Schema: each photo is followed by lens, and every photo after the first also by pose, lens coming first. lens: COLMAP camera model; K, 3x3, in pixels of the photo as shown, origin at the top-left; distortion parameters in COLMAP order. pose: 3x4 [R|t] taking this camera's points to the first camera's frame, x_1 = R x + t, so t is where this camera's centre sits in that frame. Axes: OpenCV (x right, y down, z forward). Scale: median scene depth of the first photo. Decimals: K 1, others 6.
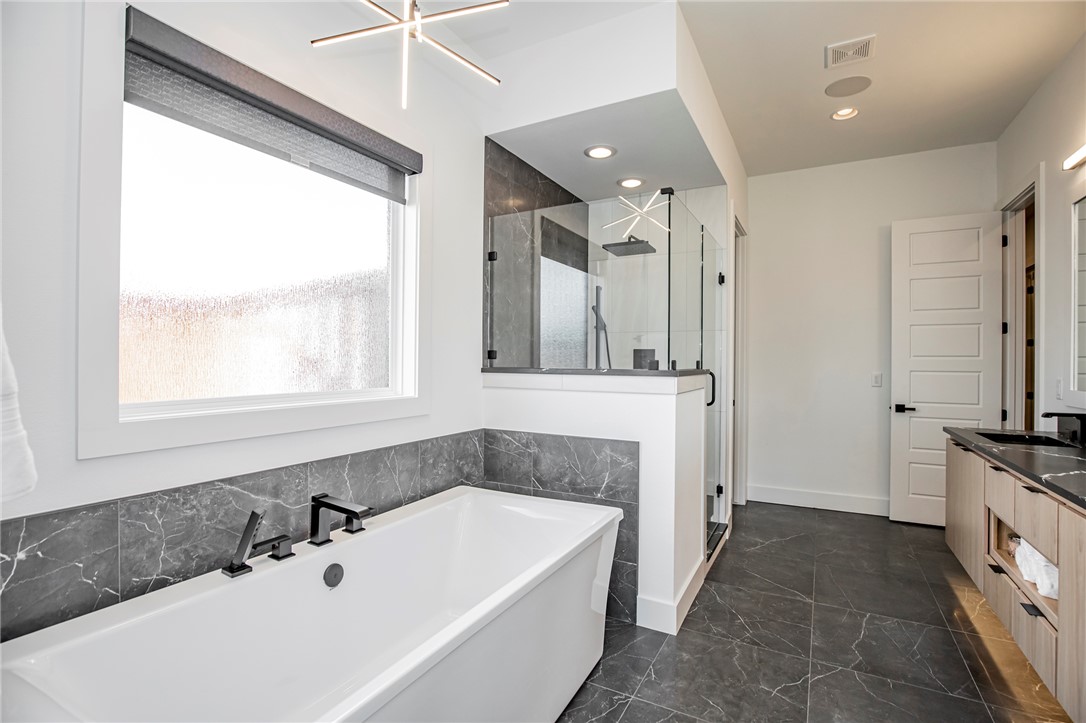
lens RADIAL K [[500.9, 0, 551.8], [0, 500.9, 360.8], [0, 0, 1]] dist [-0.033973, 0.000701]
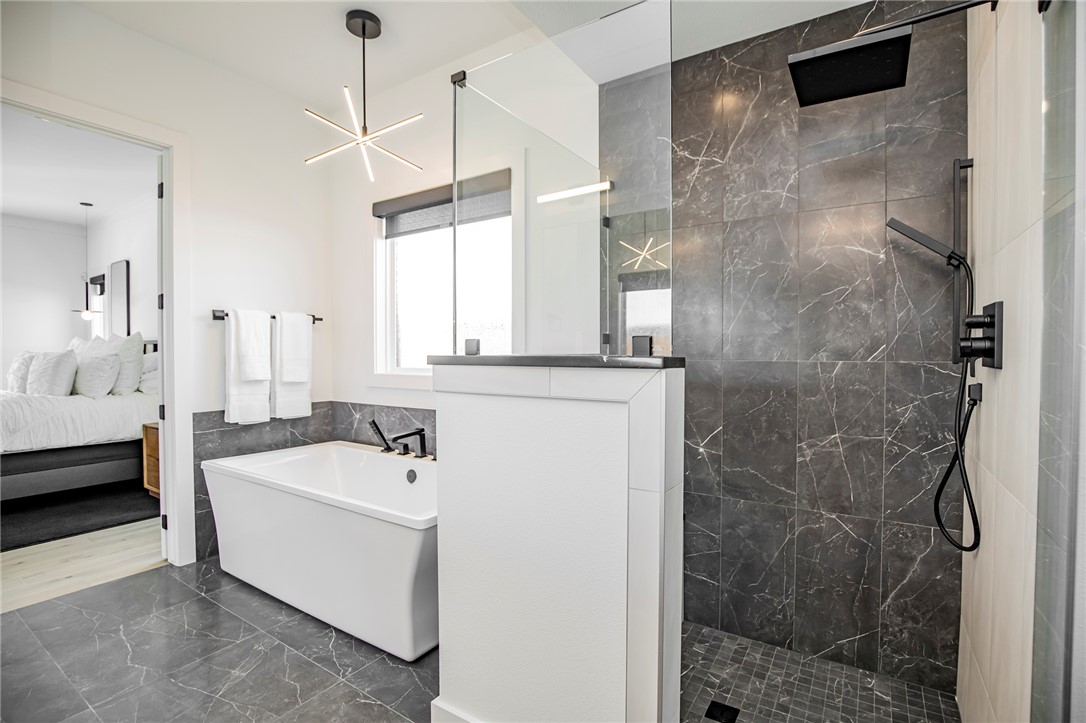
lens RADIAL K [[500.9, 0, 551.8], [0, 500.9, 360.8], [0, 0, 1]] dist [-0.033973, 0.000701]
pose [[-0.082293, 0.012748, -0.996527, 1.065141], [0.000035, 0.999918, 0.012789, 0.019861], [0.996608, 0.001018, -0.082287, 1.436970]]
